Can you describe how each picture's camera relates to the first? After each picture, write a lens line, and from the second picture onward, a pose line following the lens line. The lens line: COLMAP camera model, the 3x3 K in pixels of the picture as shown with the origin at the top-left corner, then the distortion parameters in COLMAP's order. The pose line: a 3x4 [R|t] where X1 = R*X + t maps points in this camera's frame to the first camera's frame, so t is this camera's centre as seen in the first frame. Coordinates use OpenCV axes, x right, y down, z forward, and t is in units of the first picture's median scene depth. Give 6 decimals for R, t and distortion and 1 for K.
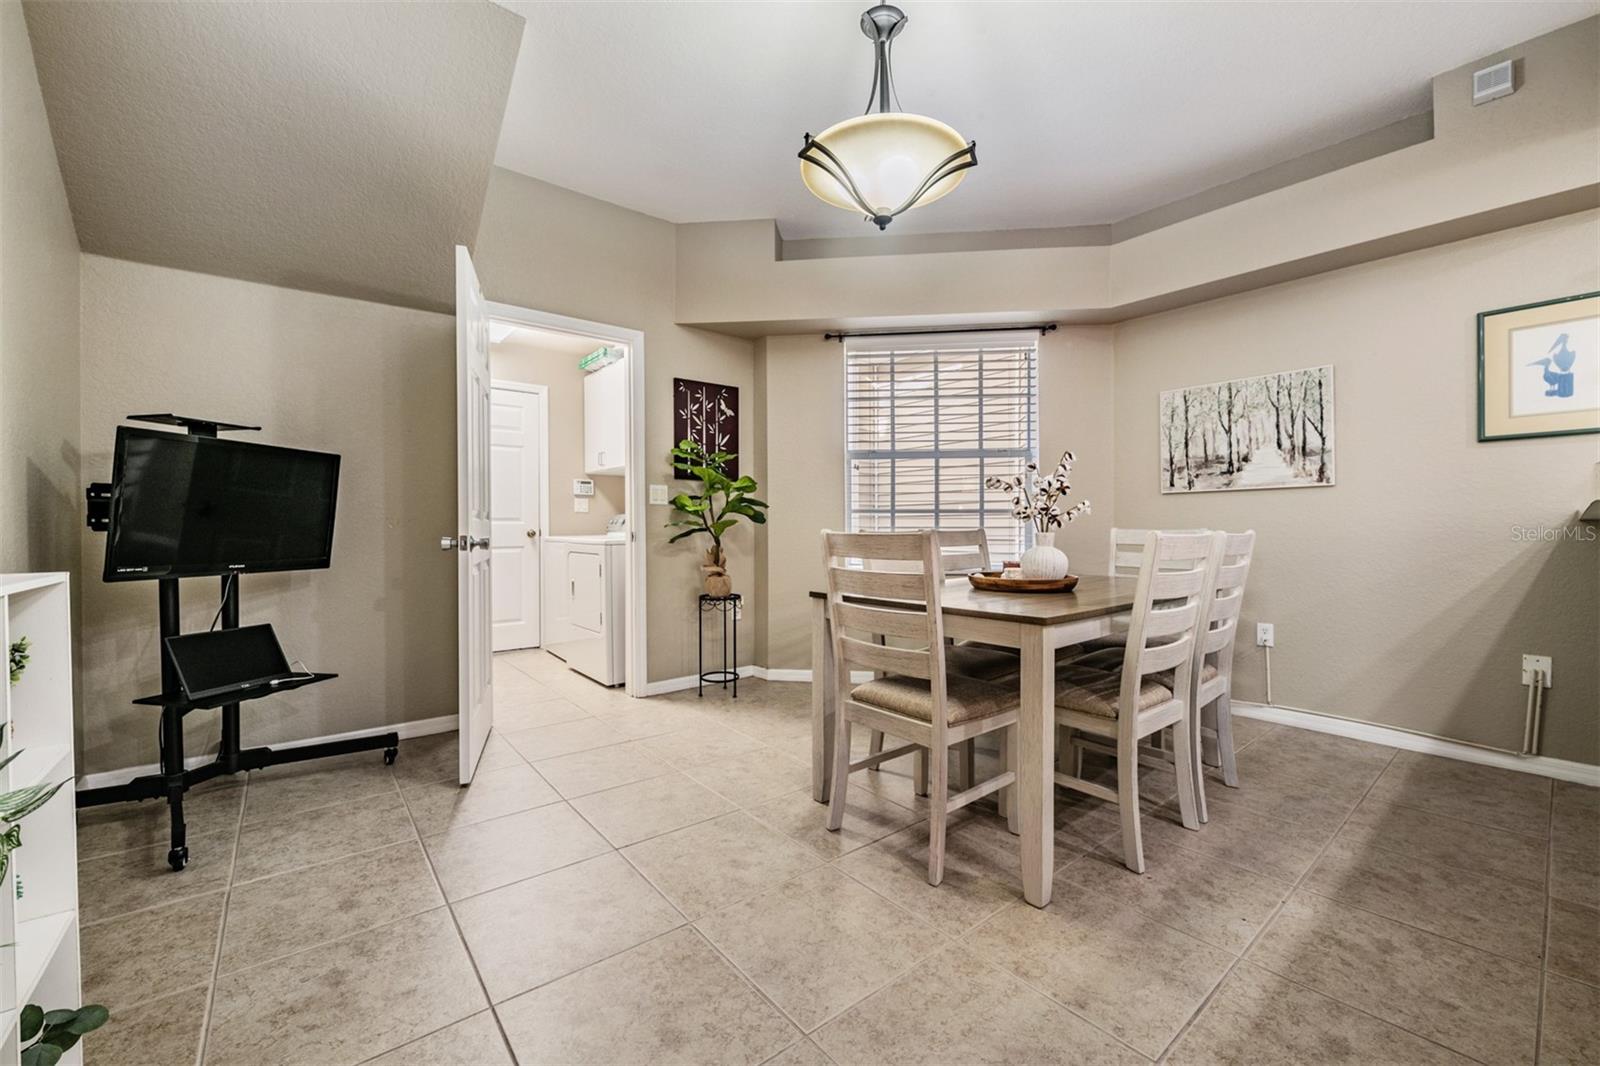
lens RADIAL K [[631.8, 0, 799.1], [0, 631.8, 528.5], [0, 0, 1]] dist [-0.001575, -0.000256]
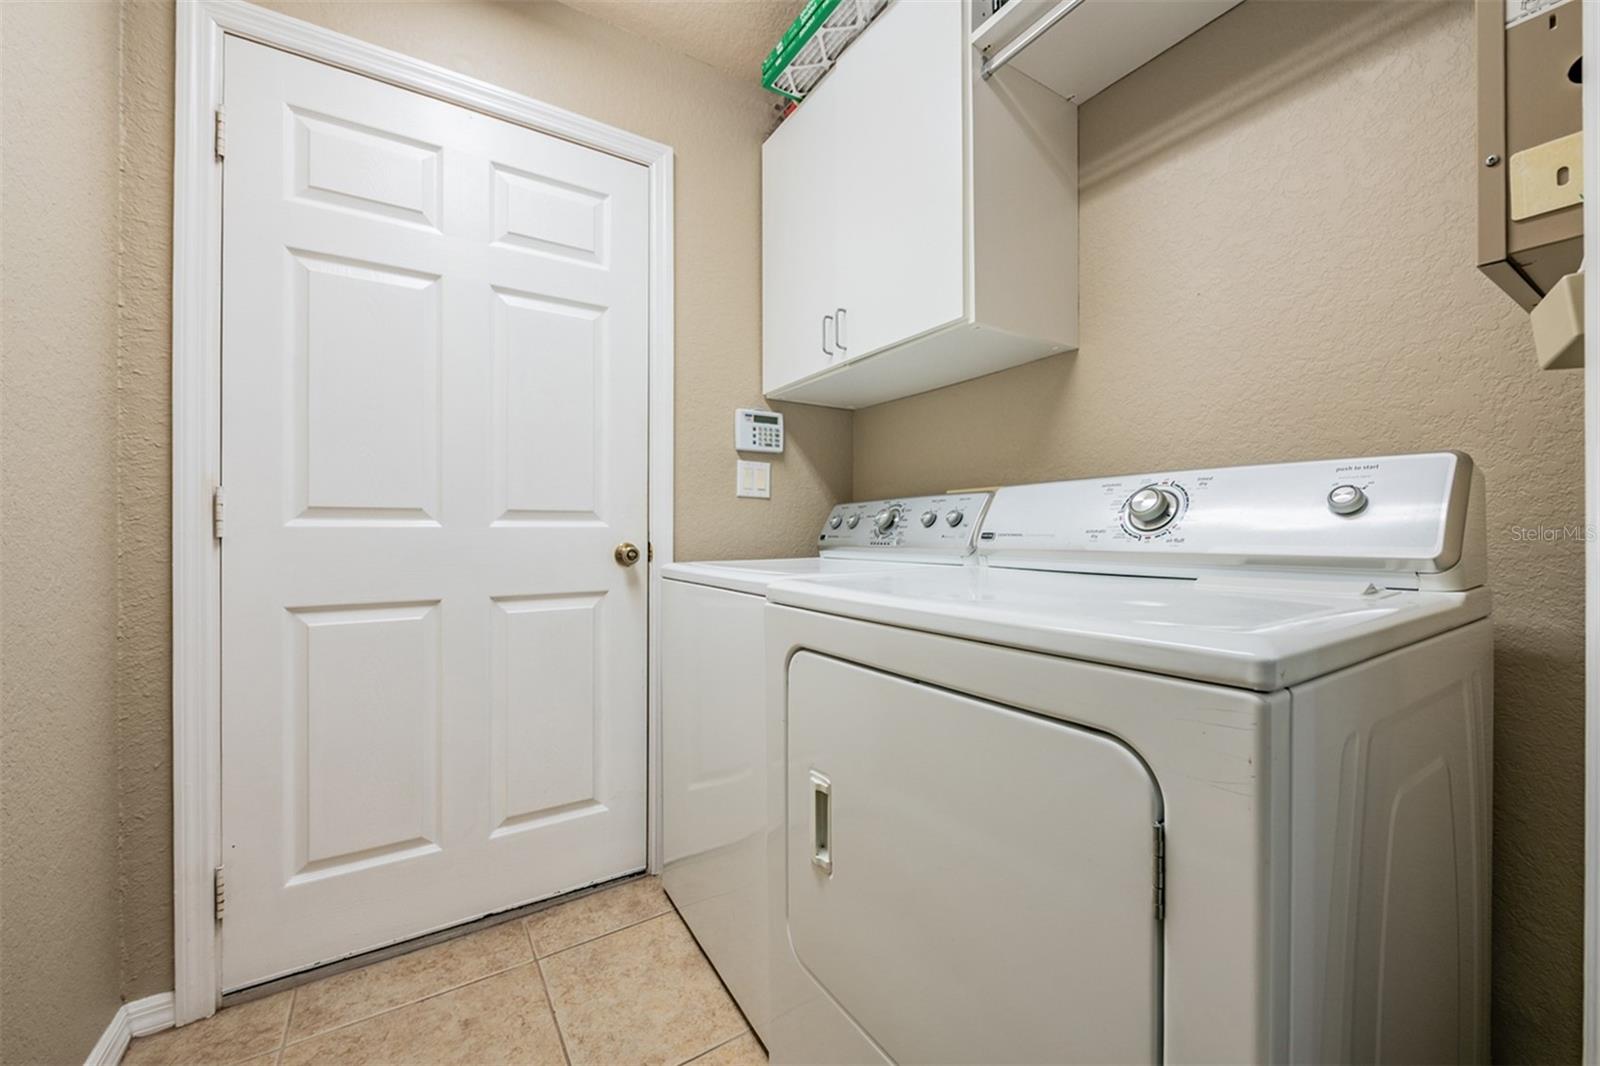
lens RADIAL K [[631.8, 0, 805.0], [0, 631.8, 532.6], [0, 0, 1]] dist [-0.001575, -0.000256]
pose [[0.993623, 0.003831, -0.112691, -0.281188], [-0.004640, 0.999965, -0.006918, -0.002487], [0.112660, 0.007397, 0.993606, 0.651850]]
